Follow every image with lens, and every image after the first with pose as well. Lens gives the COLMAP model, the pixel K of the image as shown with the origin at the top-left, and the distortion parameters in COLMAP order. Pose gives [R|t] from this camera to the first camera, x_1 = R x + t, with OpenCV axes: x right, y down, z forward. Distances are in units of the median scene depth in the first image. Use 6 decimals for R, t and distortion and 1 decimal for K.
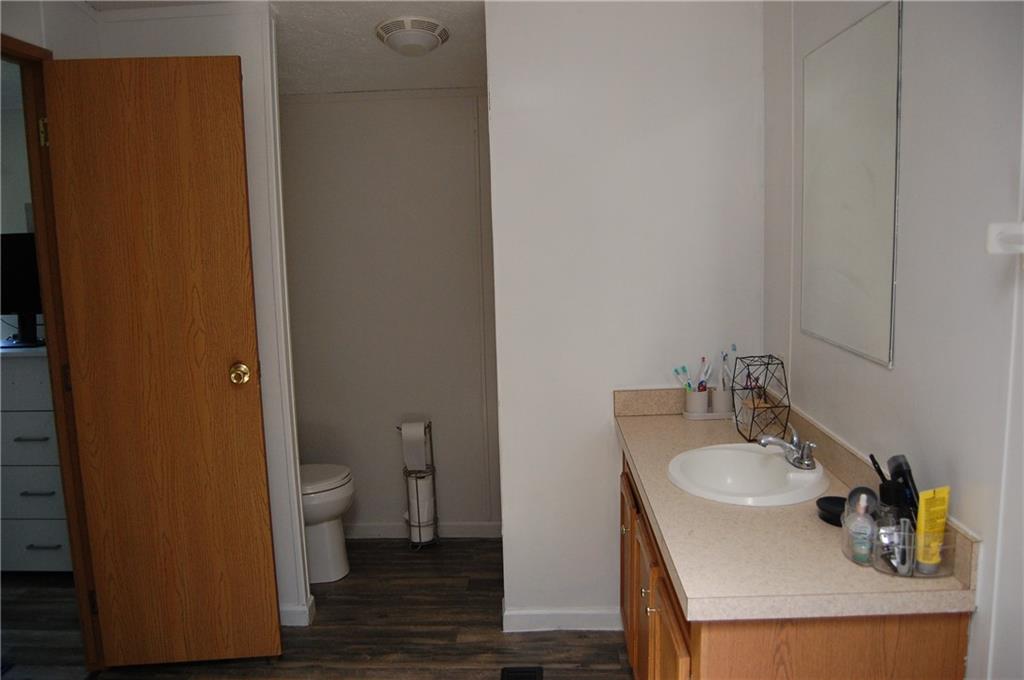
lens RADIAL K [[791.6, 0, 512.0], [0, 791.6, 340.1], [0, 0, 1]] dist [-0.094295, 0.036049]
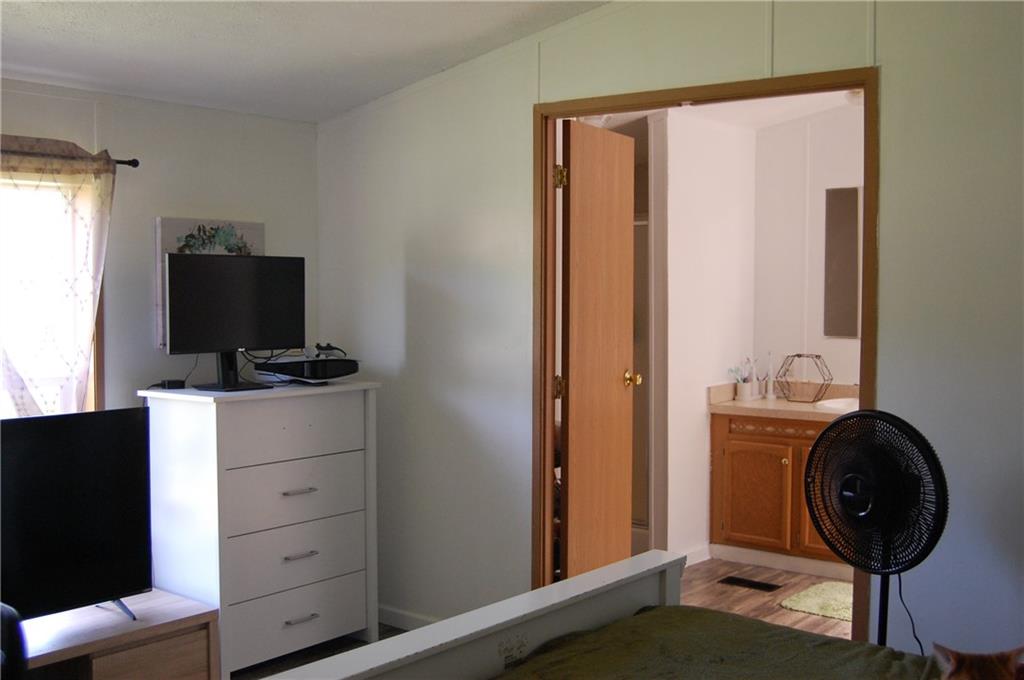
lens RADIAL K [[1092.1, 0, 510.0], [0, 1092.1, 336.2], [0, 0, 1]] dist [-0.059648, 0.000000]
pose [[0.603467, -0.007120, 0.797356, -1.815788], [0.087626, 0.994496, -0.057438, 0.056619], [-0.792559, 0.104531, 0.600769, 0.062899]]
